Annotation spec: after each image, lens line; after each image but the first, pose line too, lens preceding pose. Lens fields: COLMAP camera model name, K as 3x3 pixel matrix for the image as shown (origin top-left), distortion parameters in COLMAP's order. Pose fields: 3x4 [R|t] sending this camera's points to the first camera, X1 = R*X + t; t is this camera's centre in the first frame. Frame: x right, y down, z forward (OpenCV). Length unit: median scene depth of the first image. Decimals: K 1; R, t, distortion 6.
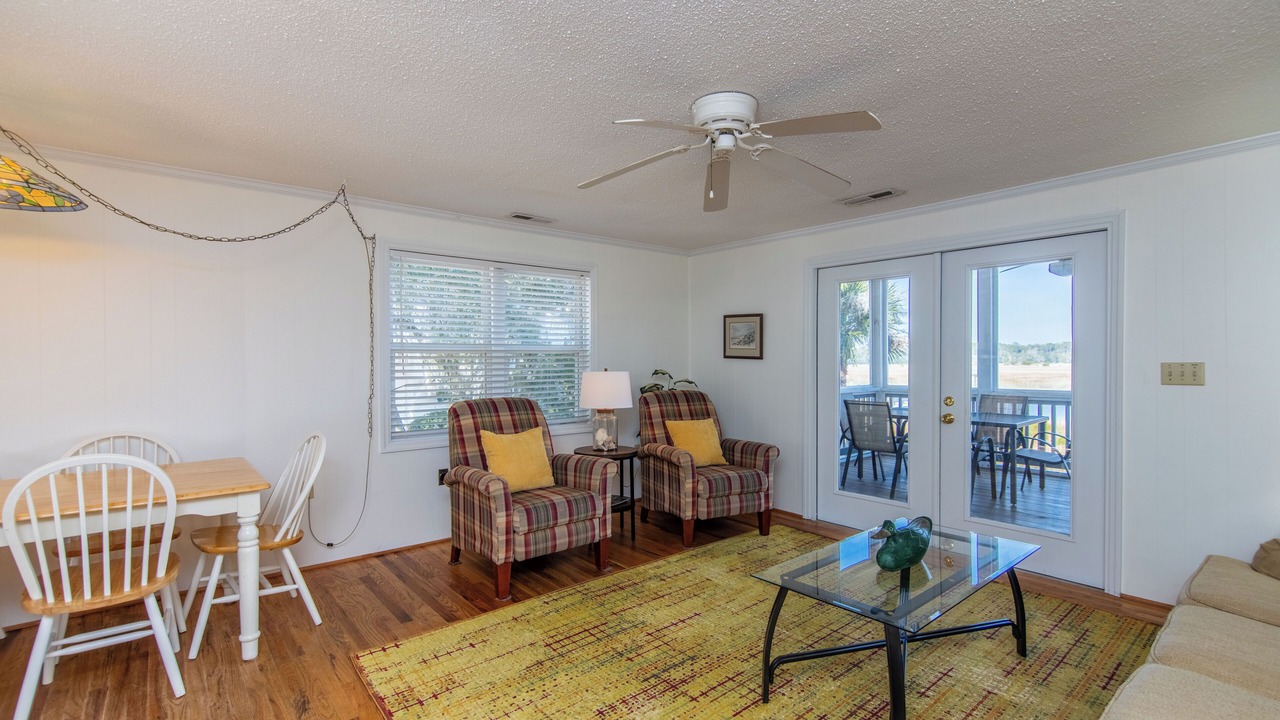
lens RADIAL K [[573.1, 0, 640.0], [0, 573.1, 360.0], [0, 0, 1]] dist [-0.000465, 0.000179]
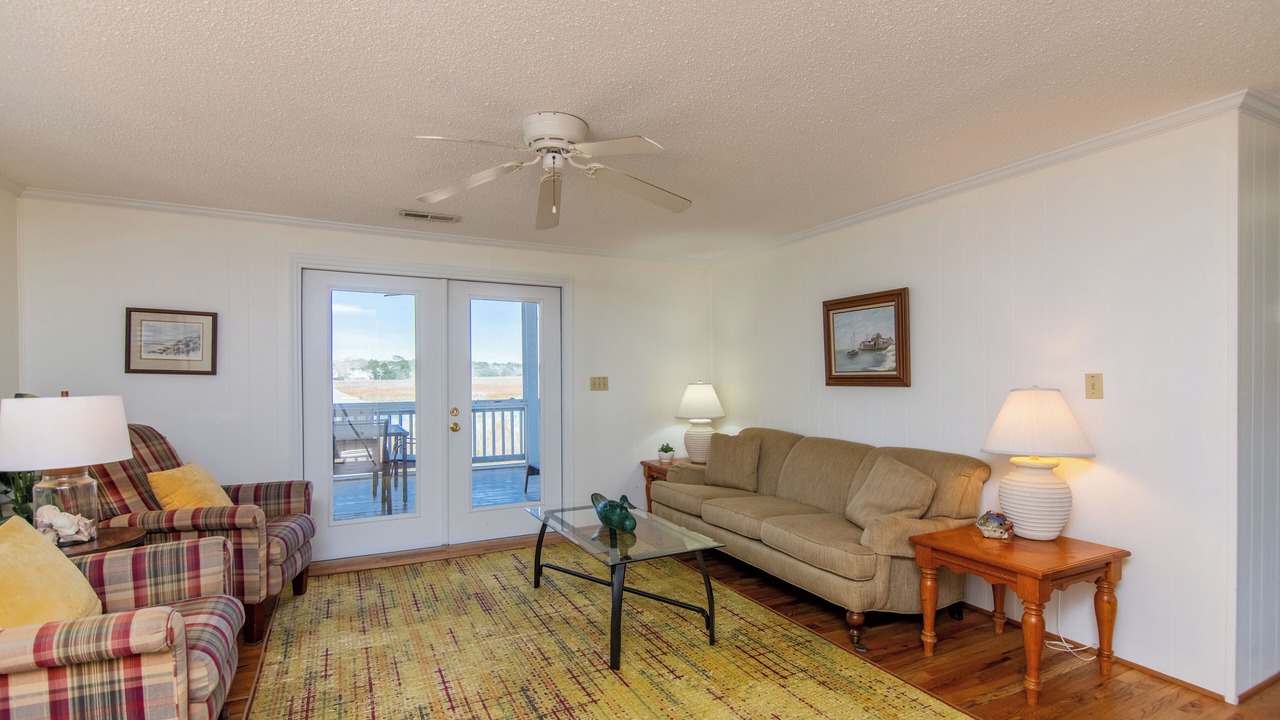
lens RADIAL K [[589.8, 0, 643.2], [0, 589.8, 372.7], [0, 0, 1]] dist [-0.000298, 0.000014]
pose [[0.222538, 0.005647, 0.974908, -0.530720], [0.002934, 0.999975, -0.006462, 0.003304], [-0.974920, 0.004298, 0.222516, 0.384851]]
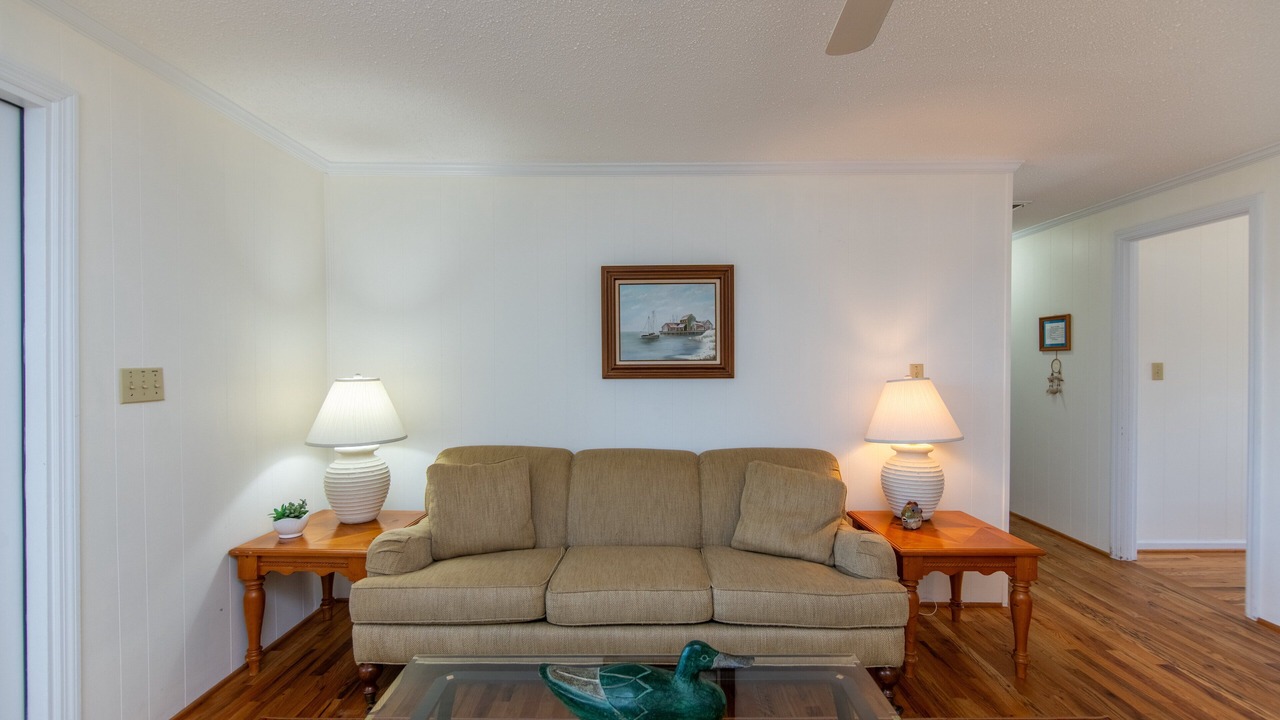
lens RADIAL K [[573.1, 0, 640.0], [0, 573.1, 360.0], [0, 0, 1]] dist [-0.000465, 0.000179]
pose [[-0.759390, 0.011069, 0.650541, 0.056559], [0.004301, 0.999919, -0.011994, 0.004466], [-0.650621, -0.006310, -0.759376, 0.873542]]
